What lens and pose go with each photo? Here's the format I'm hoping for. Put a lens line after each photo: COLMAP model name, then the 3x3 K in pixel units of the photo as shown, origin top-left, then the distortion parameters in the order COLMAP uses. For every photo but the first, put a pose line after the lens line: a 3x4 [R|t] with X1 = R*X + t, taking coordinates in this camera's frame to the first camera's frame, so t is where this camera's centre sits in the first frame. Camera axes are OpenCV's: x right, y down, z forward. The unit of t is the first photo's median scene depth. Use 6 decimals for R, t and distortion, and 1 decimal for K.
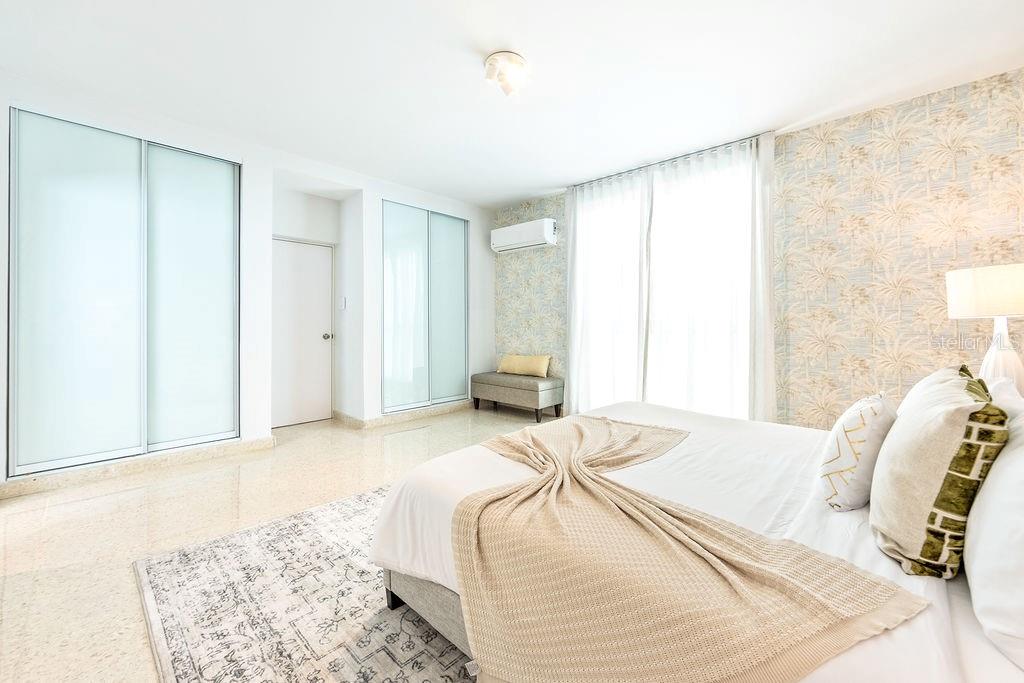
lens RADIAL K [[402.3, 0, 515.7], [0, 402.3, 331.8], [0, 0, 1]] dist [-0.002880, -0.000227]
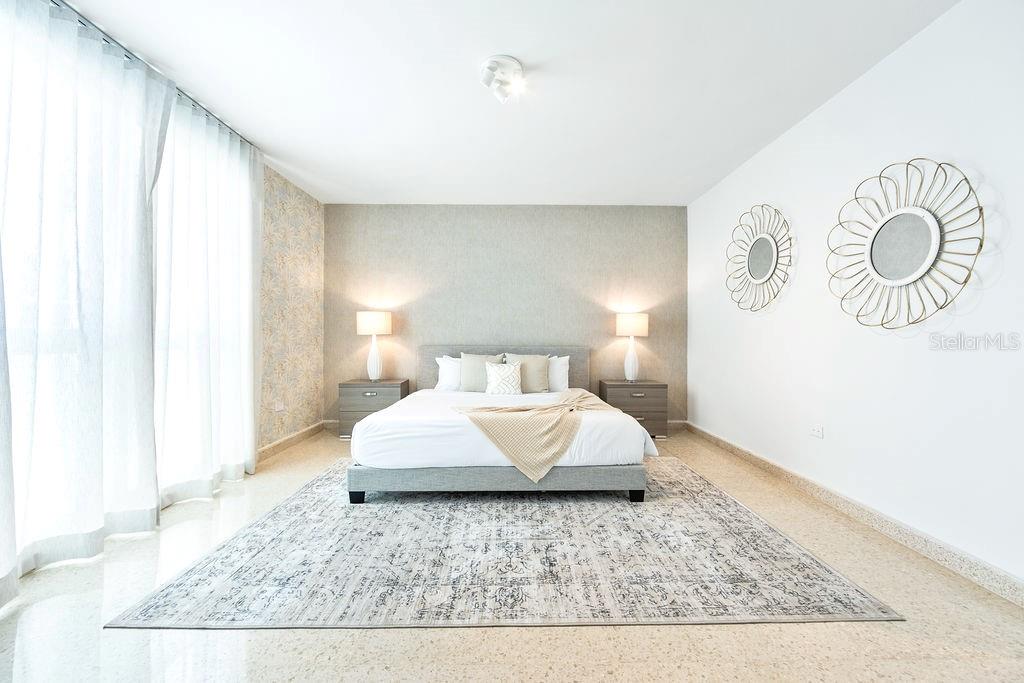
lens RADIAL K [[399.6, 0, 514.6], [0, 399.6, 336.1], [0, 0, 1]] dist [-0.002811, -0.000156]
pose [[-0.689401, 0.003620, 0.724371, -1.010596], [0.008767, 0.999956, 0.003346, -0.033622], [-0.724327, 0.008658, -0.689403, 2.203182]]
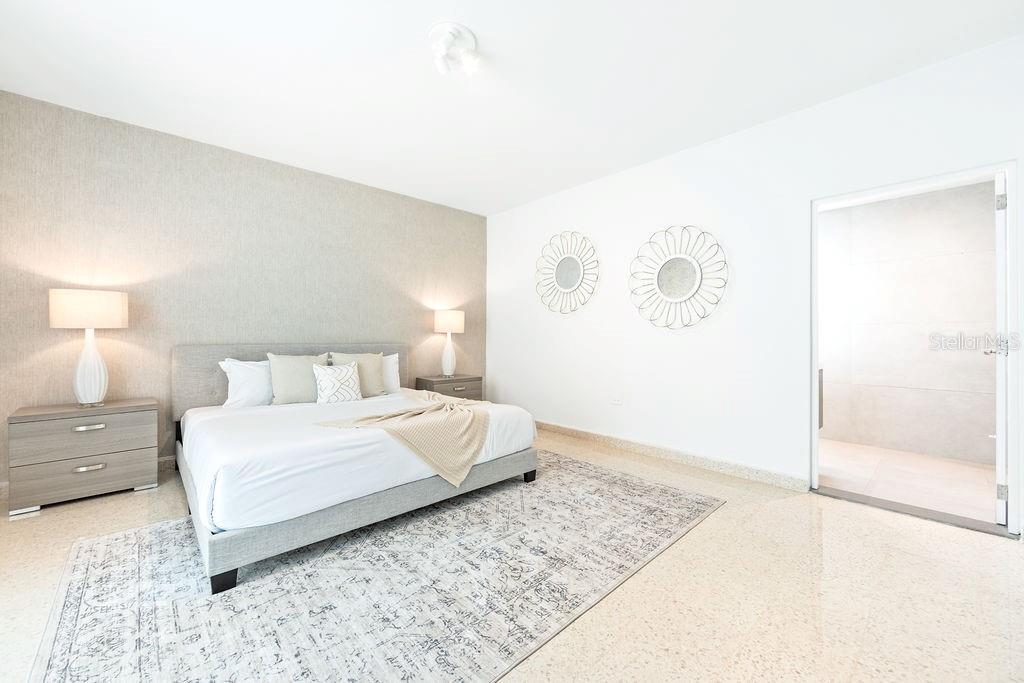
lens RADIAL K [[402.3, 0, 515.7], [0, 402.3, 331.8], [0, 0, 1]] dist [-0.002880, -0.000227]
pose [[-0.997891, -0.000499, 0.064915, -0.300662], [-0.000245, 0.999992, 0.003923, -0.034843], [-0.064916, 0.003899, -0.997883, 2.515389]]
